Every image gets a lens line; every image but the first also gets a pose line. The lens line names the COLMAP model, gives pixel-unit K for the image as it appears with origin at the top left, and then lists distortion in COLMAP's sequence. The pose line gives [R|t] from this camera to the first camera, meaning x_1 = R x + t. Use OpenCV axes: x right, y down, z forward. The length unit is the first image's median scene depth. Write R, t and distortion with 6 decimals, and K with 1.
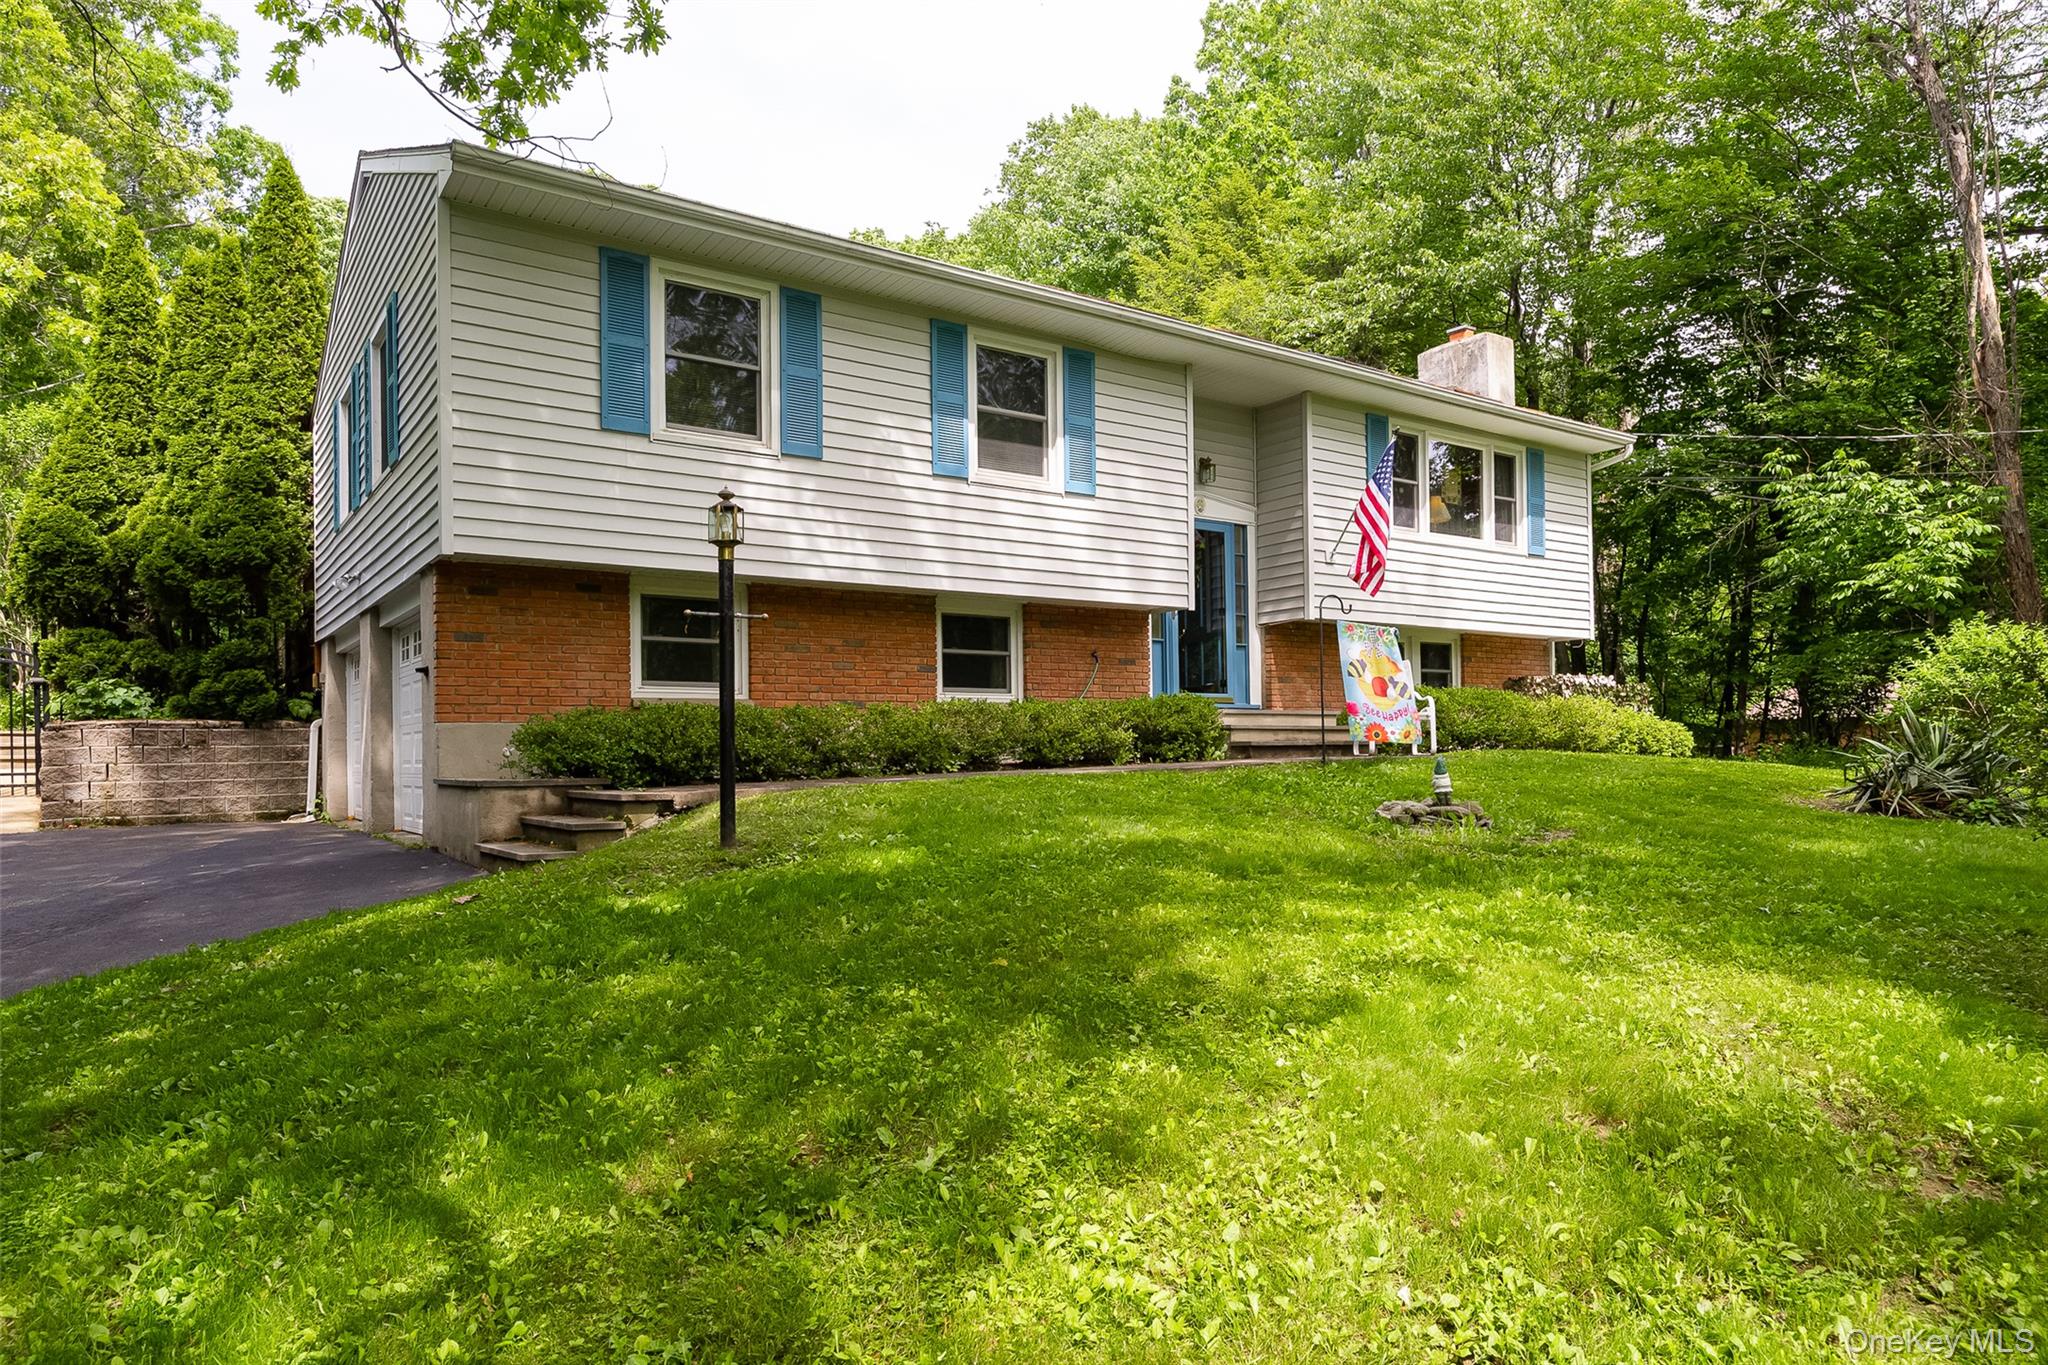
lens RADIAL K [[1269.5, 0, 1002.0], [0, 1269.5, 746.0], [0, 0, 1]] dist [0.008429, -0.004384]
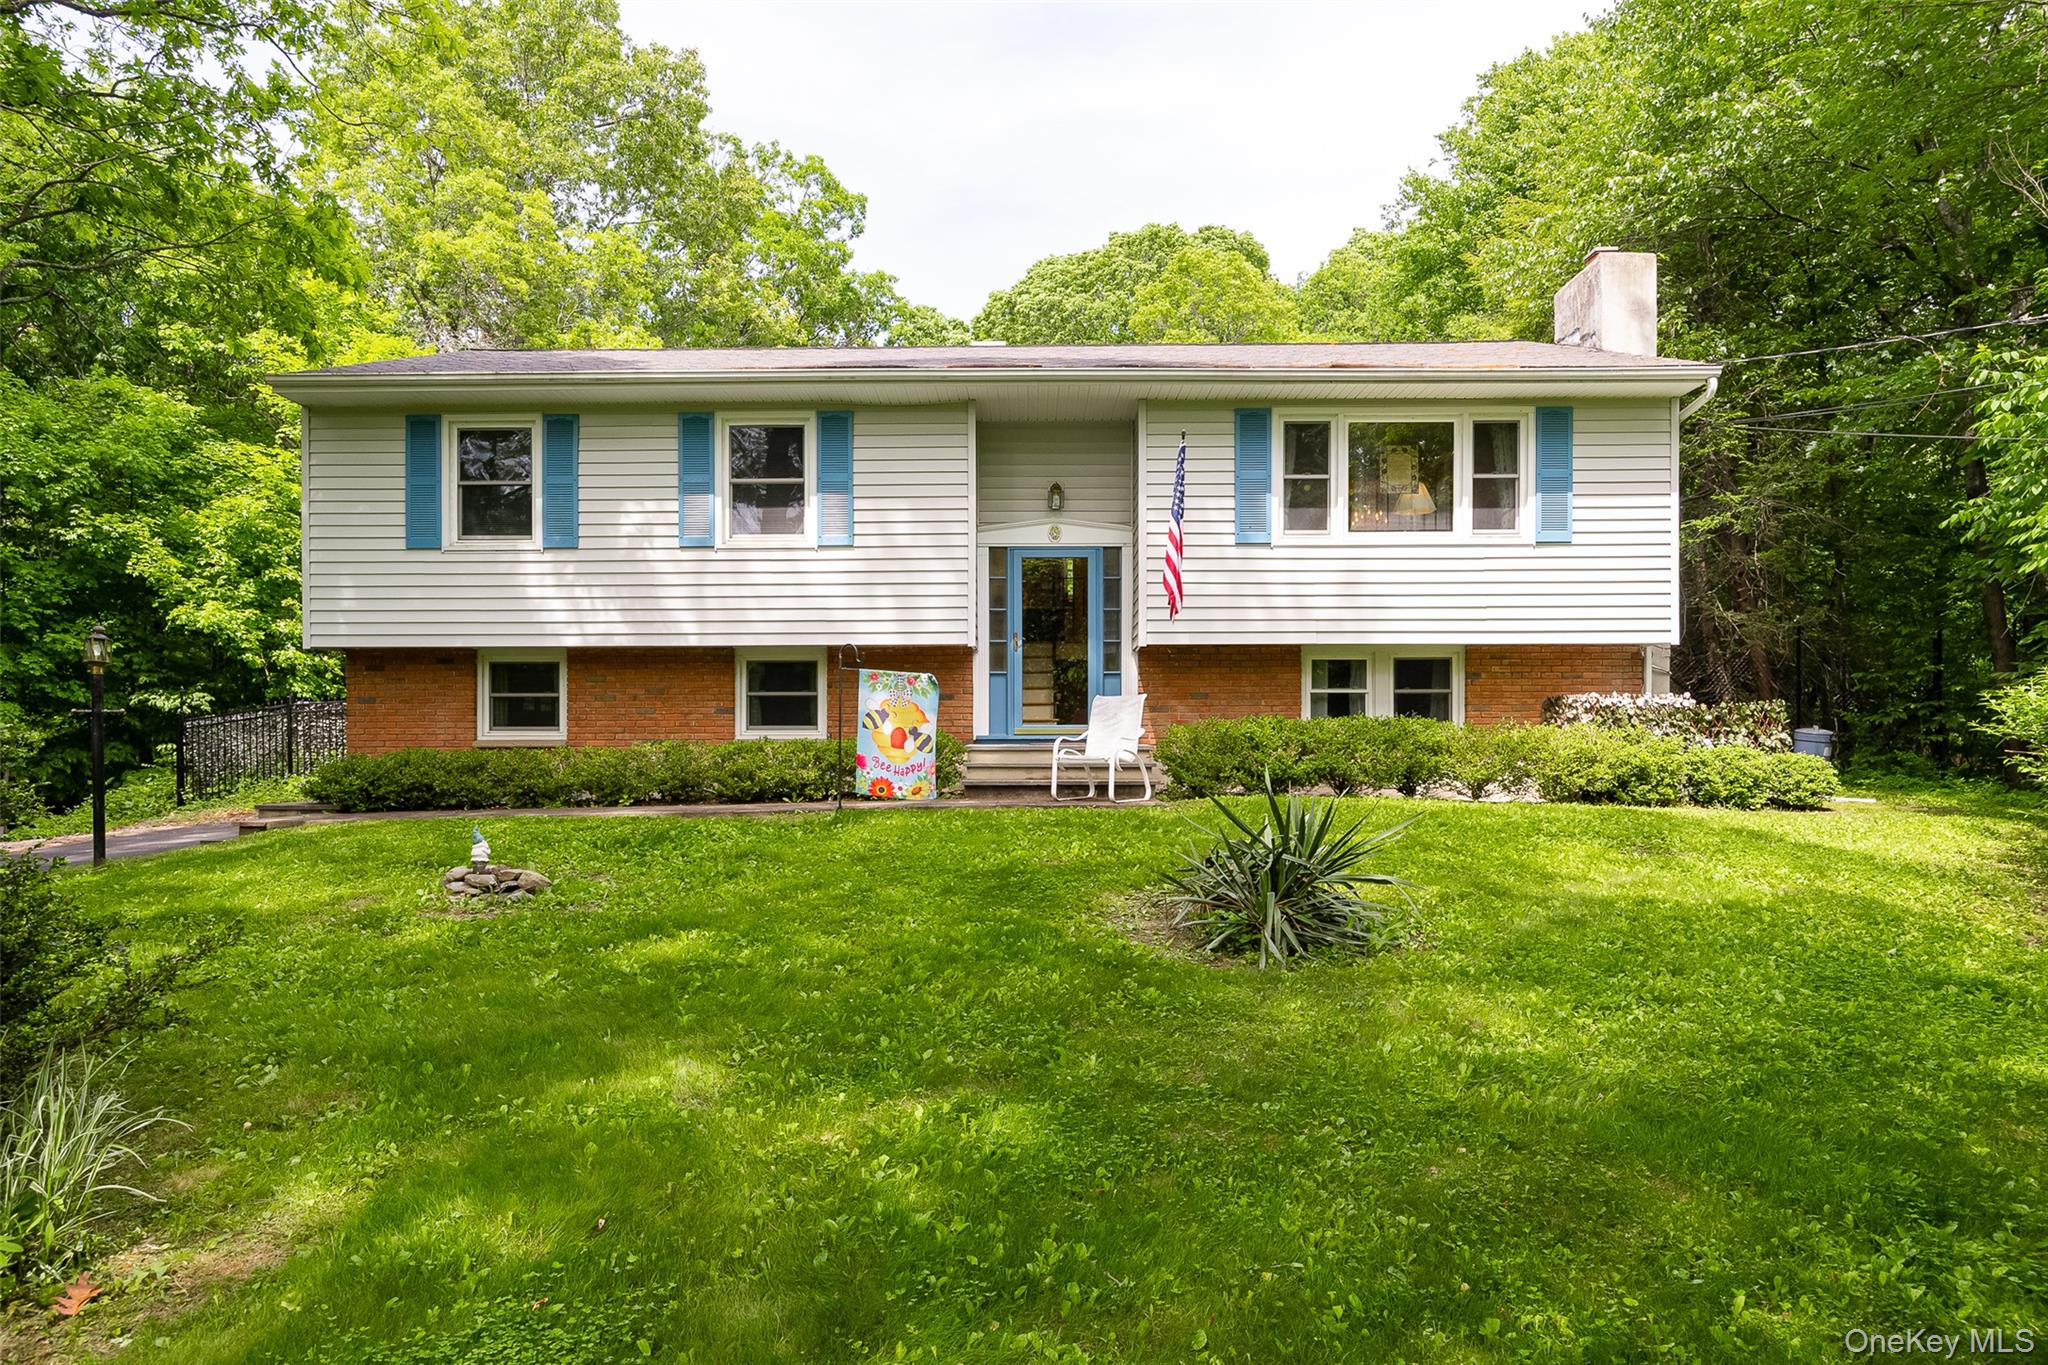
lens RADIAL K [[1188.0, 0, 1016.9], [0, 1188.0, 737.6], [0, 0, 1]] dist [-0.009672, 0.001731]
pose [[0.806457, 0.010370, -0.591202, 0.915523], [-0.002228, 0.999892, 0.014499, -0.061557], [0.591289, -0.010376, 0.806393, 0.335031]]
